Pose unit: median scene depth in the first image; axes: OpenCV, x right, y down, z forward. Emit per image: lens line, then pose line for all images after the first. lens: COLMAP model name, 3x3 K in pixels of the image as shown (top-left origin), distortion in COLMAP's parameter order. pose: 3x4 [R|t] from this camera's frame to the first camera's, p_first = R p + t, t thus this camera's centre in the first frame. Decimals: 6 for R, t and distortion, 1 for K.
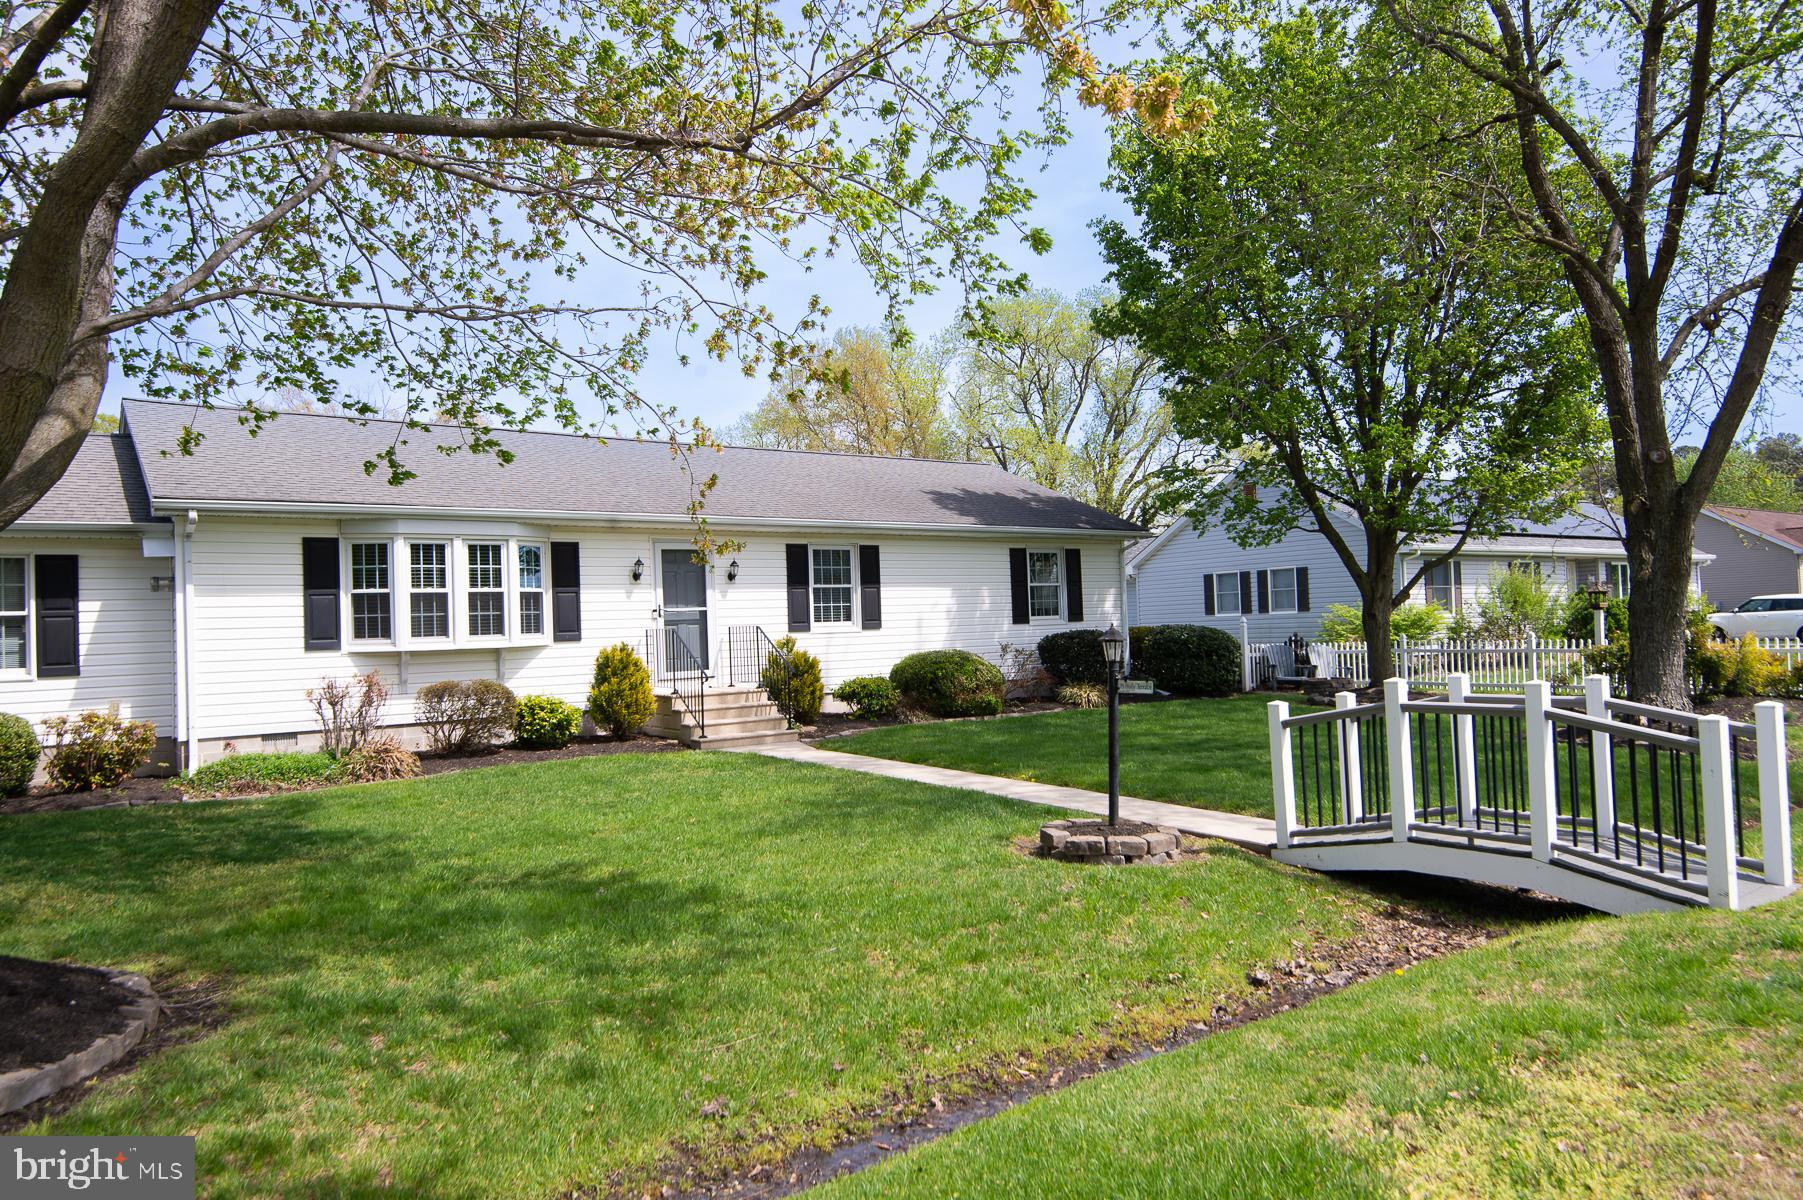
lens RADIAL K [[1208.9, 0, 899.9], [0, 1208.9, 595.7], [0, 0, 1]] dist [-0.000701, 0.000337]
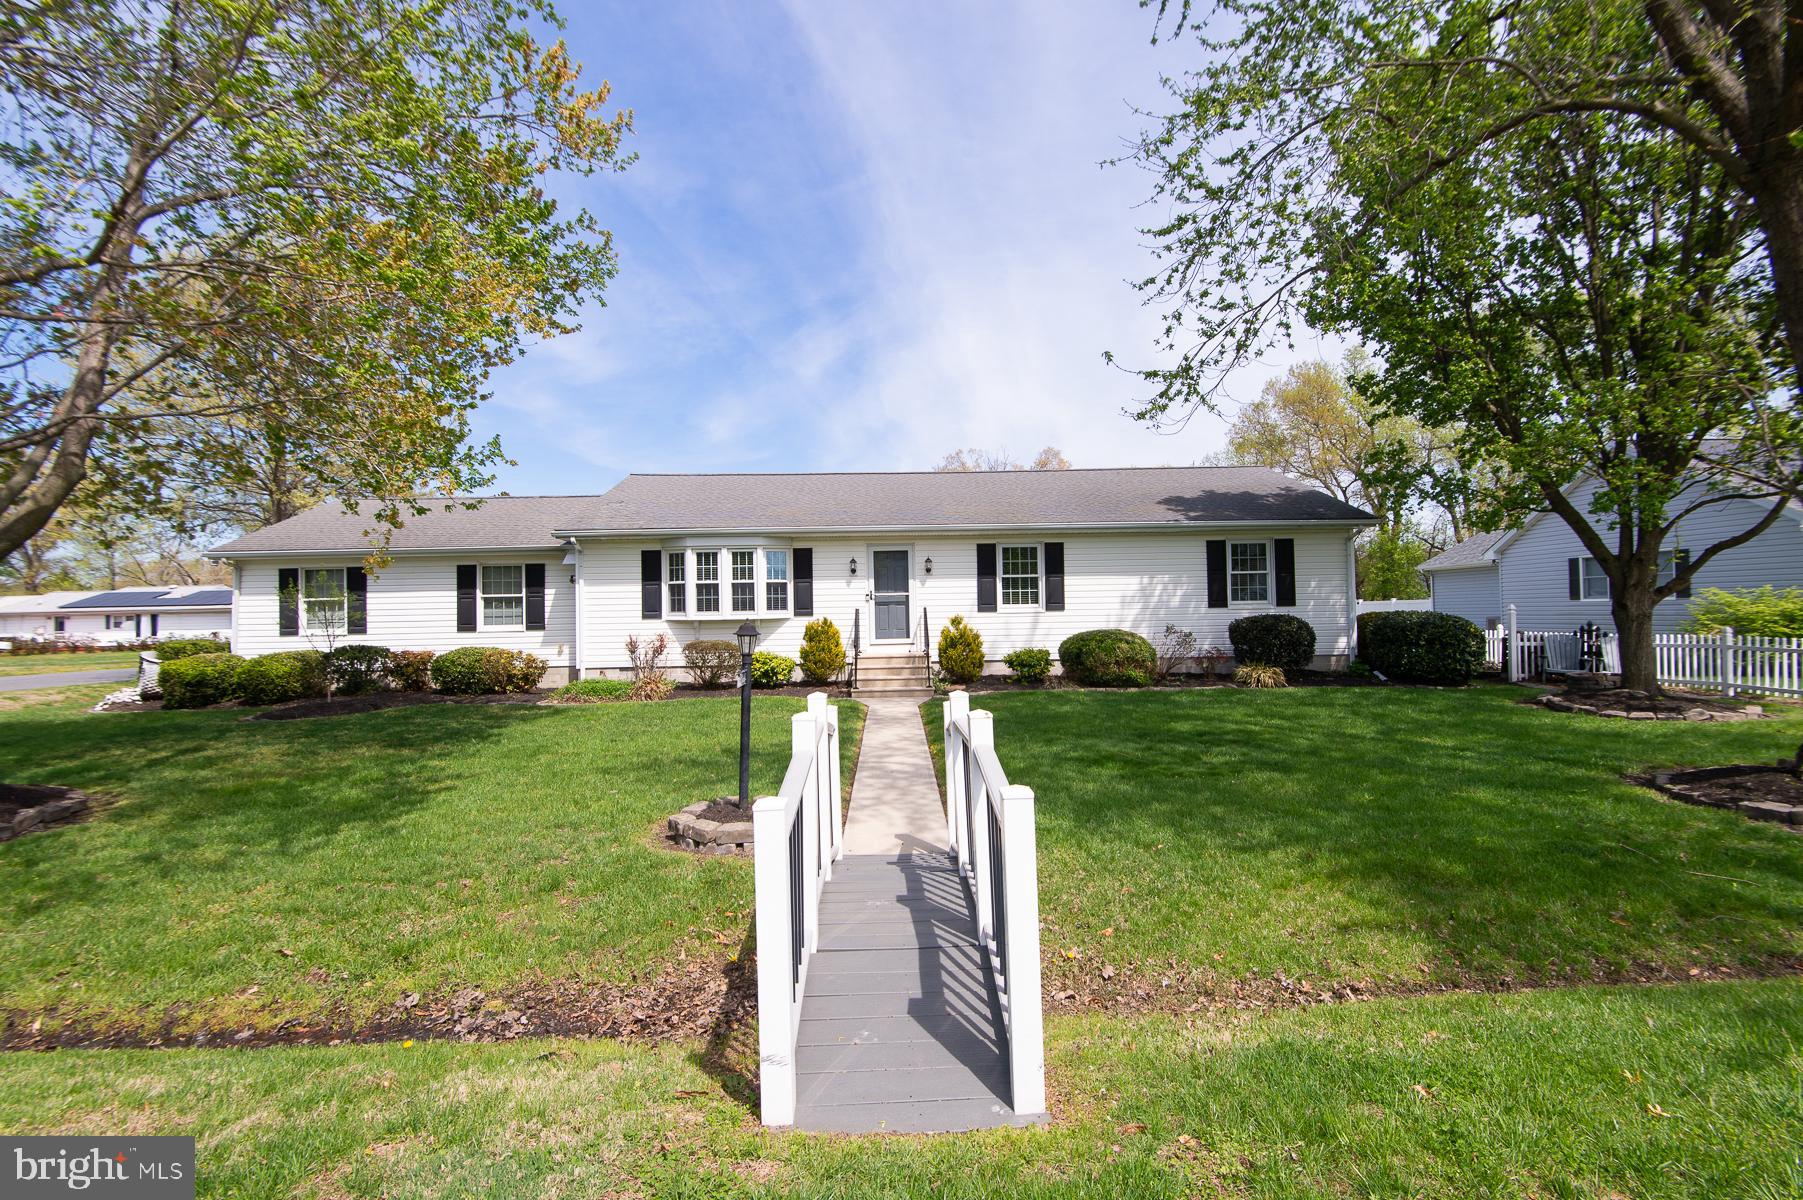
lens RADIAL K [[795.8, 0, 903.2], [0, 795.8, 602.6], [0, 0, 1]] dist [-0.005007, -0.000456]
pose [[0.799227, 0.013211, -0.600884, 0.388364], [0.005618, 0.999550, 0.029449, -0.005798], [0.601003, -0.026913, 0.798793, 0.292483]]
